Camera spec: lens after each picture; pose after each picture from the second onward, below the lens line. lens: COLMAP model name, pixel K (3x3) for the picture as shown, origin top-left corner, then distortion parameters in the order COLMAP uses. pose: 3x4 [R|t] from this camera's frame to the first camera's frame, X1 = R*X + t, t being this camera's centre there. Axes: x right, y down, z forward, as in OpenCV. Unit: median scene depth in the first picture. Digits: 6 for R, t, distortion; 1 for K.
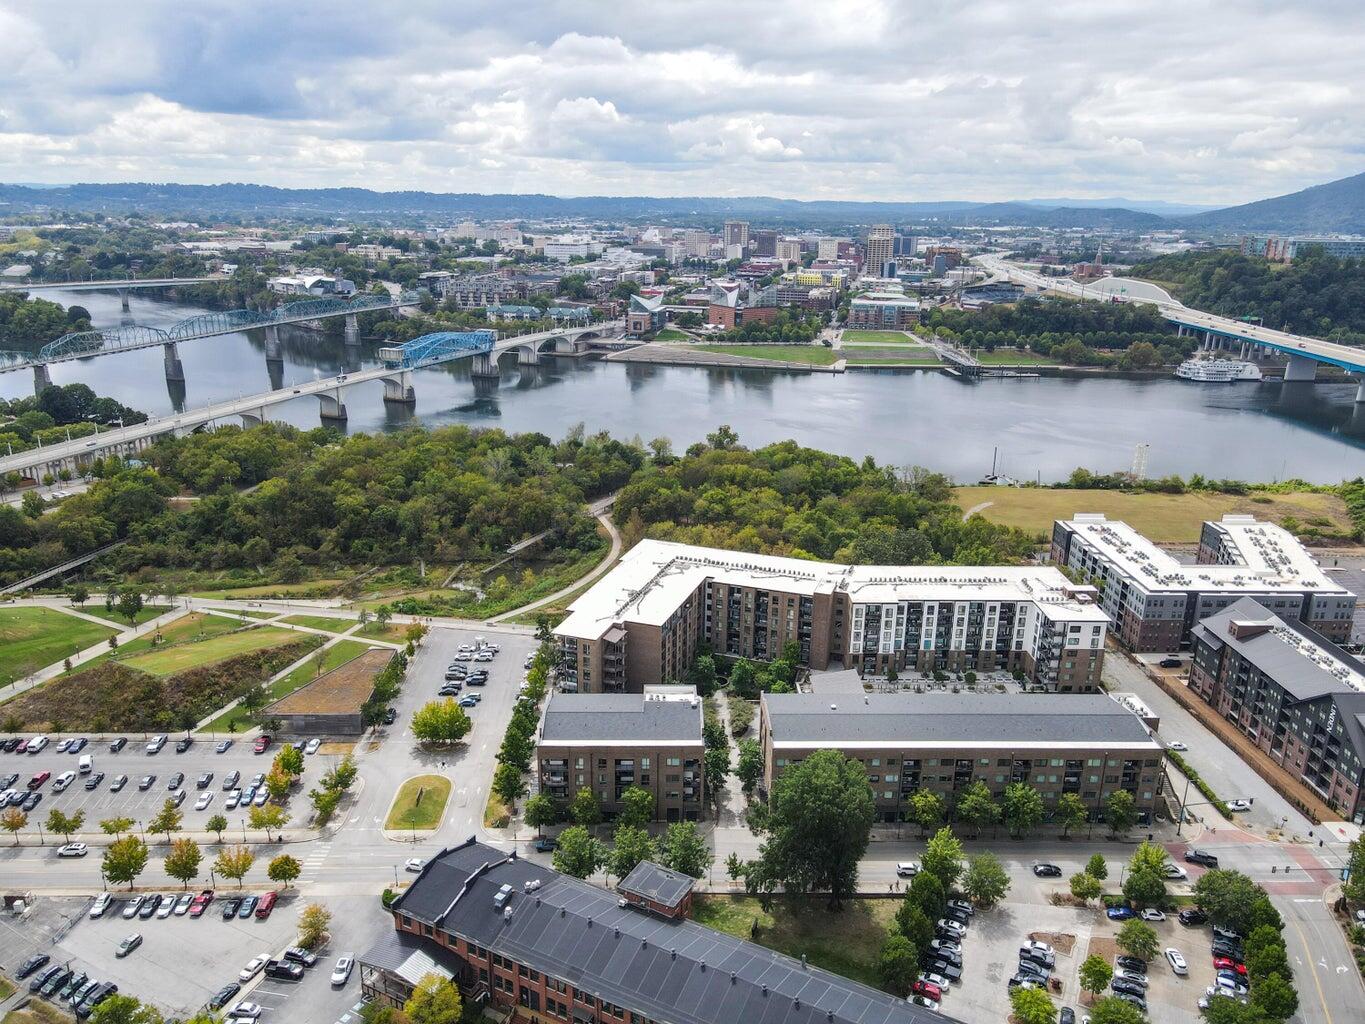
lens RADIAL K [[994.4, 0, 682.5], [0, 994.4, 512.0], [0, 0, 1]] dist [-0.005992, 0.038262]
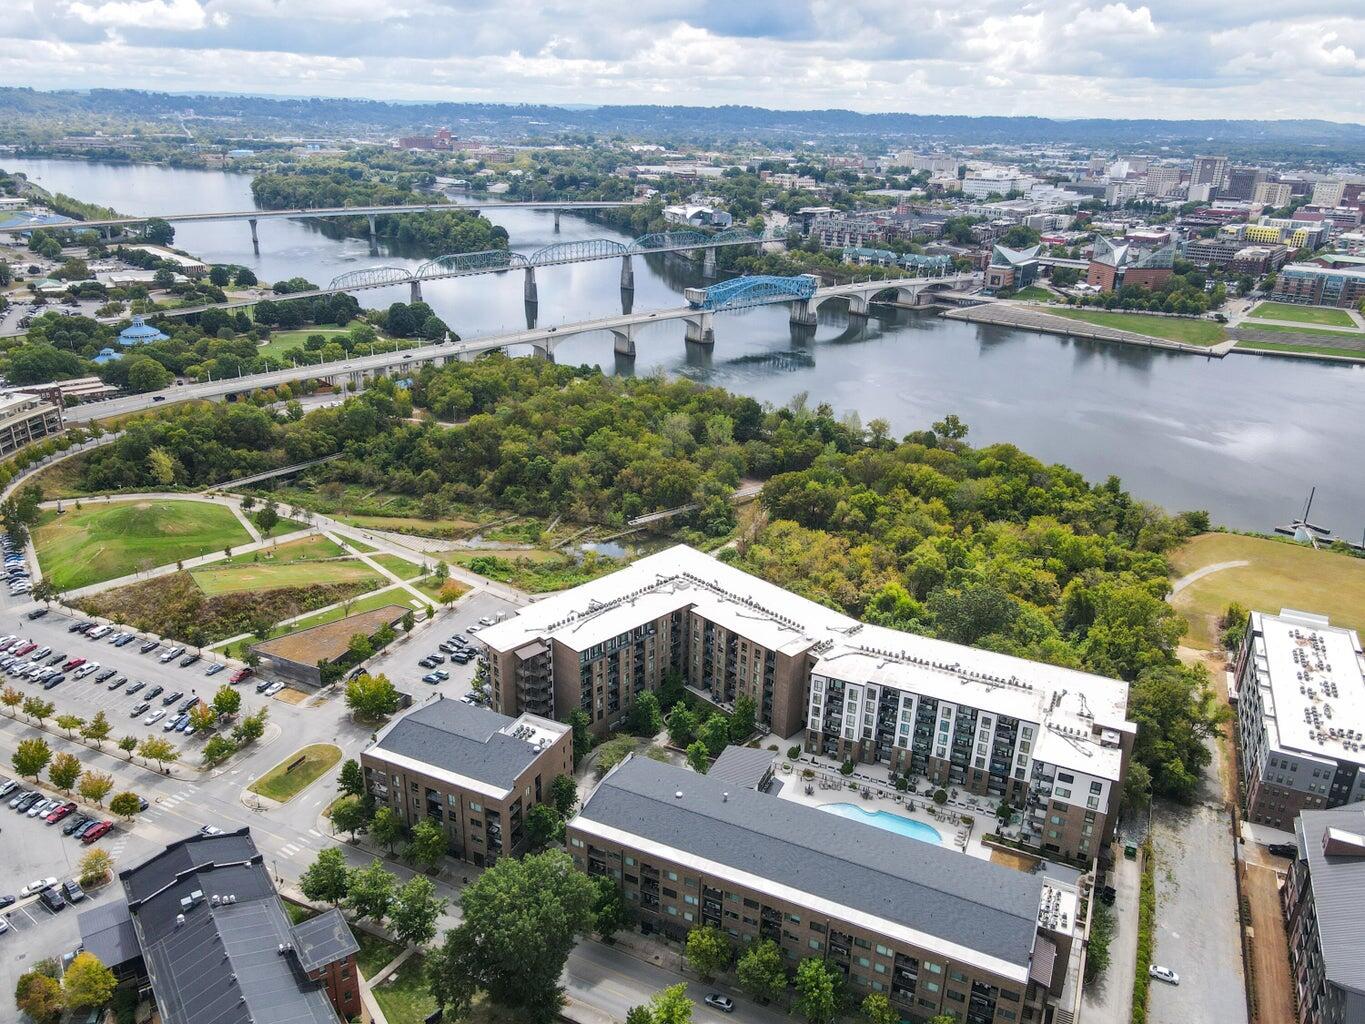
lens RADIAL K [[994.4, 0, 682.5], [0, 994.4, 512.0], [0, 0, 1]] dist [-0.005992, 0.038262]
pose [[0.898062, 0.169160, -0.406041, 0.149232], [-0.140486, 0.985054, 0.099661, -0.042461], [0.416831, -0.032459, 0.908404, 0.072935]]
